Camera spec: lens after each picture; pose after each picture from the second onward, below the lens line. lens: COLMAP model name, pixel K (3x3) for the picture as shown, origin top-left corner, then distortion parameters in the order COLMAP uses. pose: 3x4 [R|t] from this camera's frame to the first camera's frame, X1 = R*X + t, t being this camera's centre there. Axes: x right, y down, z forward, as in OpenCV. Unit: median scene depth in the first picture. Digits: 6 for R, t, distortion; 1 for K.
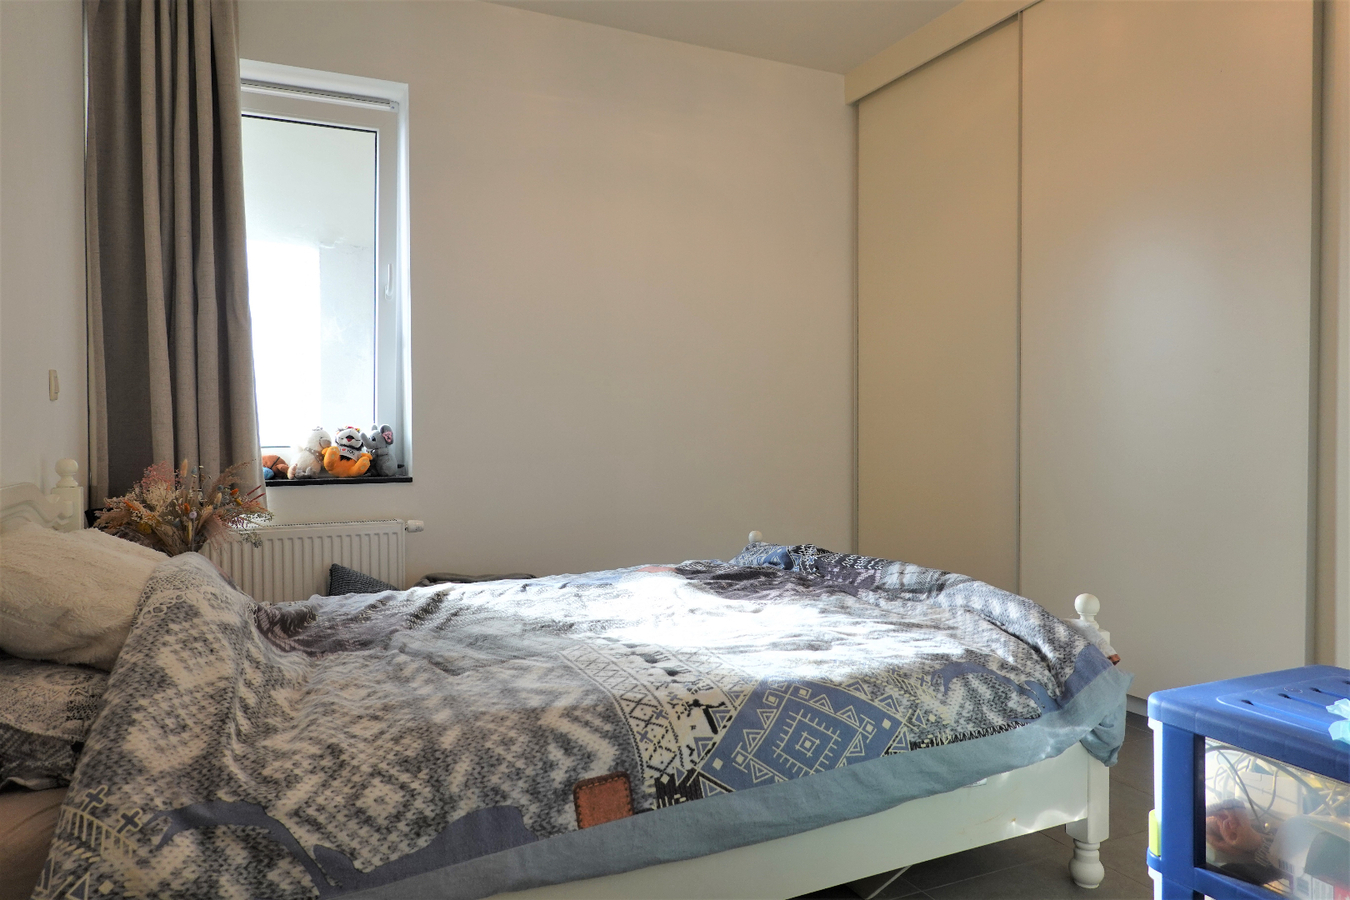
lens RADIAL K [[896.0, 0, 675.0], [0, 896.0, 450.0], [0, 0, 1]] dist [-0.001247, 0.002203]
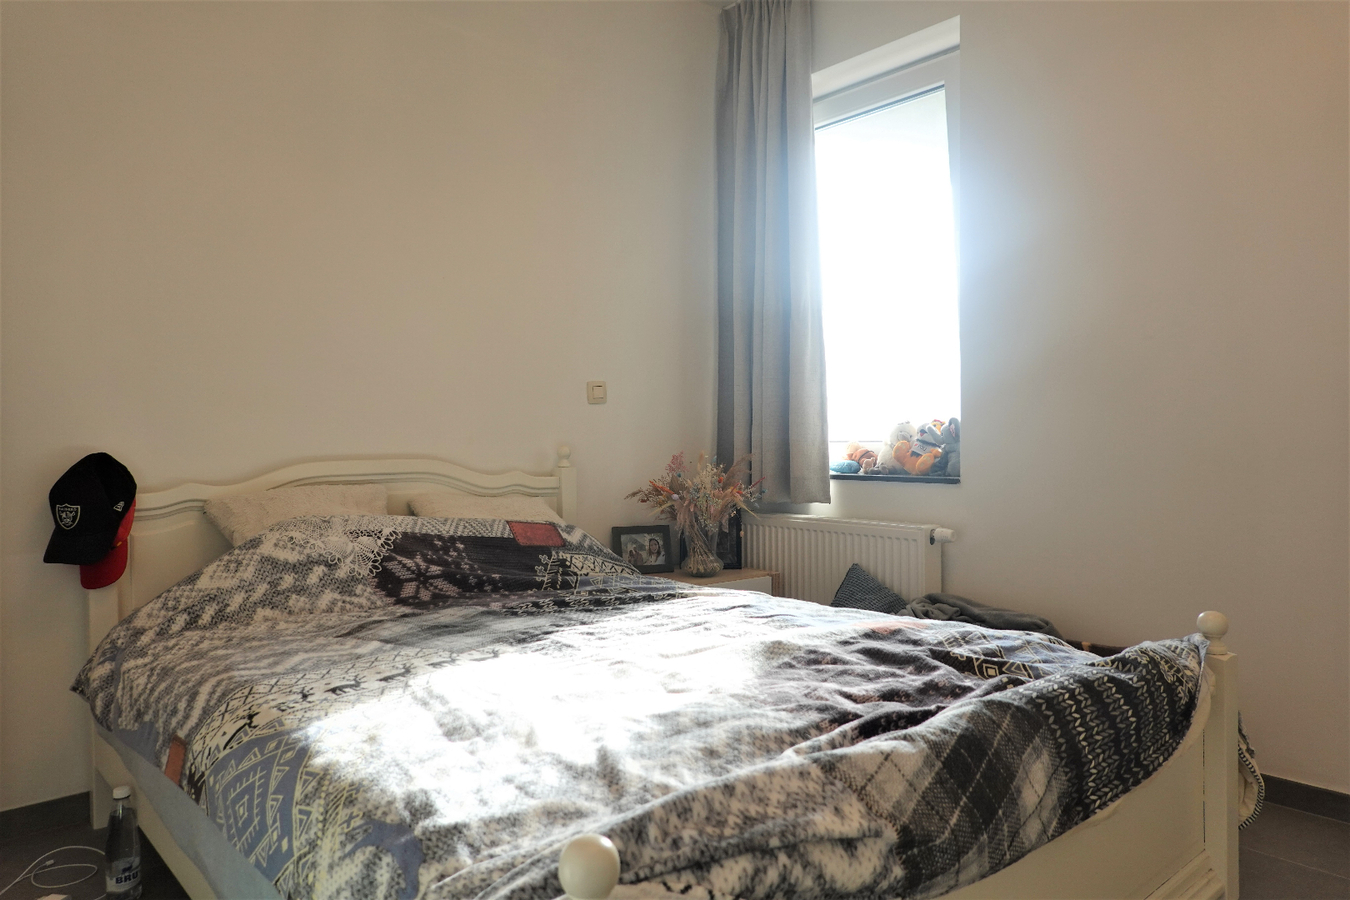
lens RADIAL K [[896.0, 0, 675.0], [0, 896.0, 450.0], [0, 0, 1]] dist [-0.001247, 0.002203]
pose [[0.287152, 0.020550, -0.957664, 0.988115], [-0.015925, 0.999734, 0.016677, -0.015496], [0.957753, 0.010462, 0.287403, 1.095996]]
